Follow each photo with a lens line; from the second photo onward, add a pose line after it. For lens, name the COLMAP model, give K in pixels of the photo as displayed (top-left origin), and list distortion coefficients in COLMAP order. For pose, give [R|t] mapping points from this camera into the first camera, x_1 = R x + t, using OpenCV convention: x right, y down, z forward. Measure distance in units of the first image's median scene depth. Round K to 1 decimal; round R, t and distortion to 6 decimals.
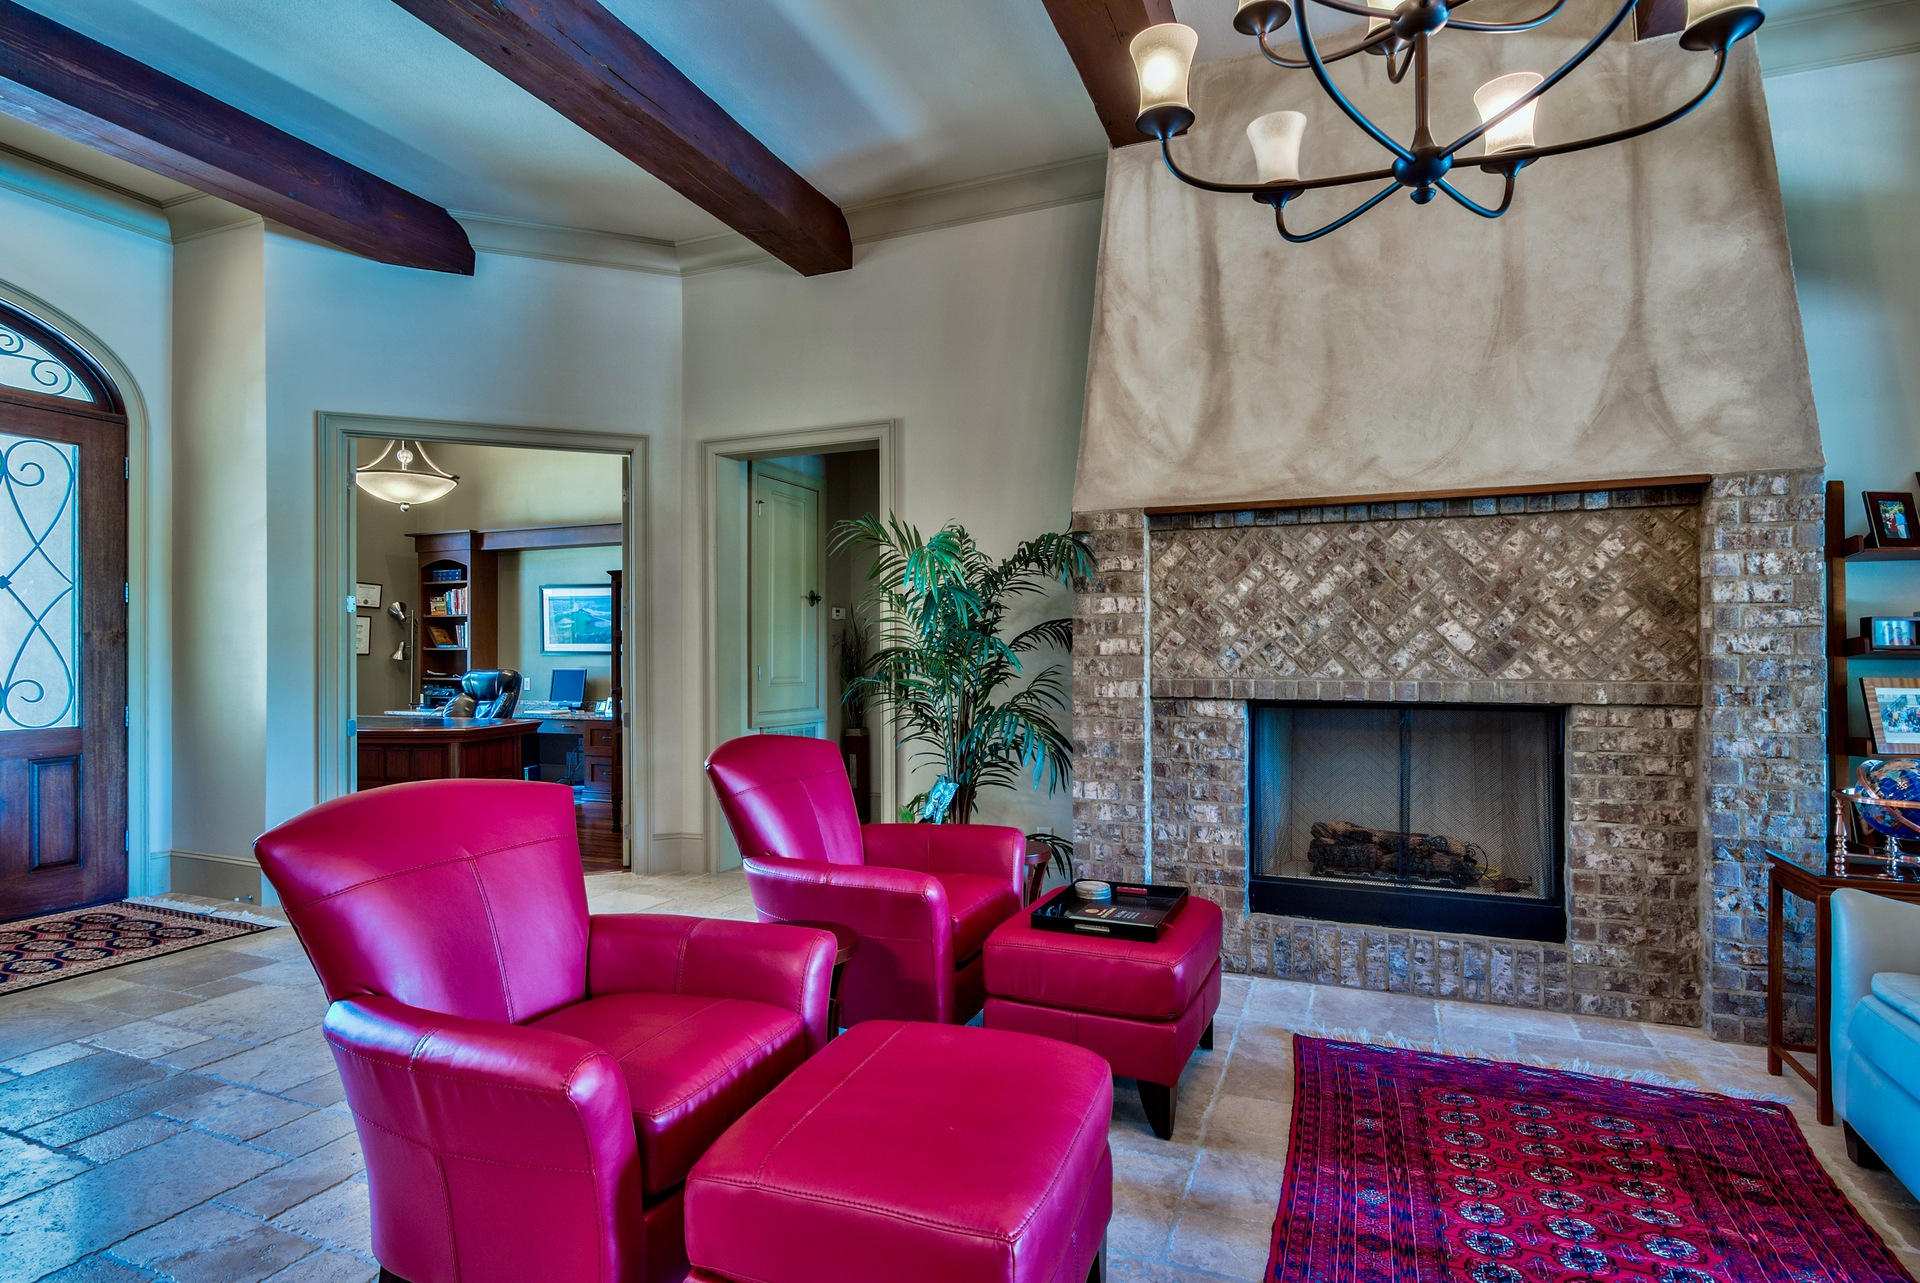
lens RADIAL K [[956.0, 0, 958.6], [0, 956.0, 647.4], [0, 0, 1]] dist [0.000199, -0.001227]
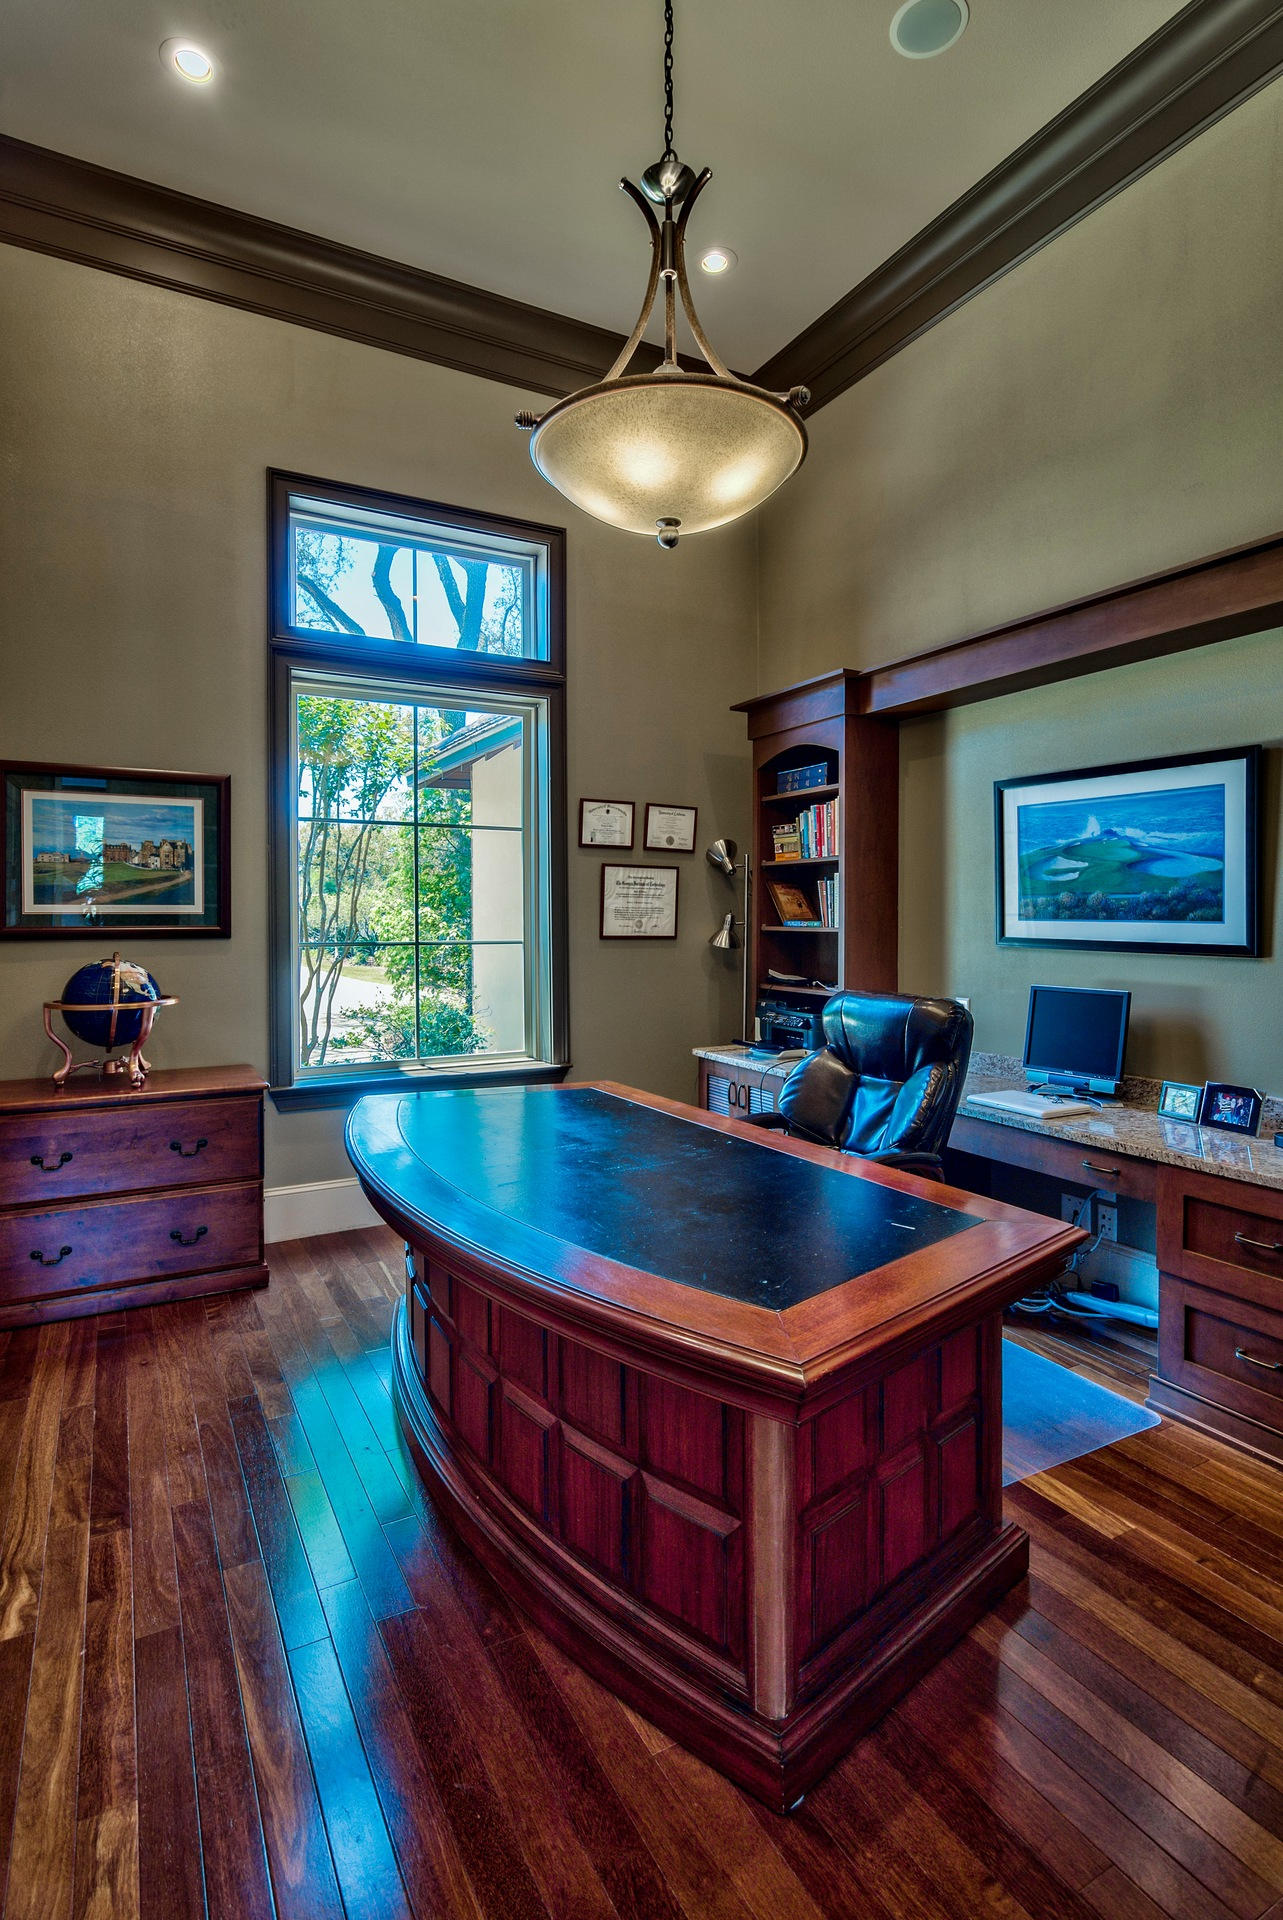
lens RADIAL K [[956.0, 0, 636.5], [0, 956.0, 910.6], [0, 0, 1]] dist [0.000199, -0.001227]
pose [[0.767396, 0.001659, -0.641172, -0.290060], [-0.001176, 0.999999, 0.001179, -0.008460], [0.641173, -0.000151, 0.767396, 0.577475]]
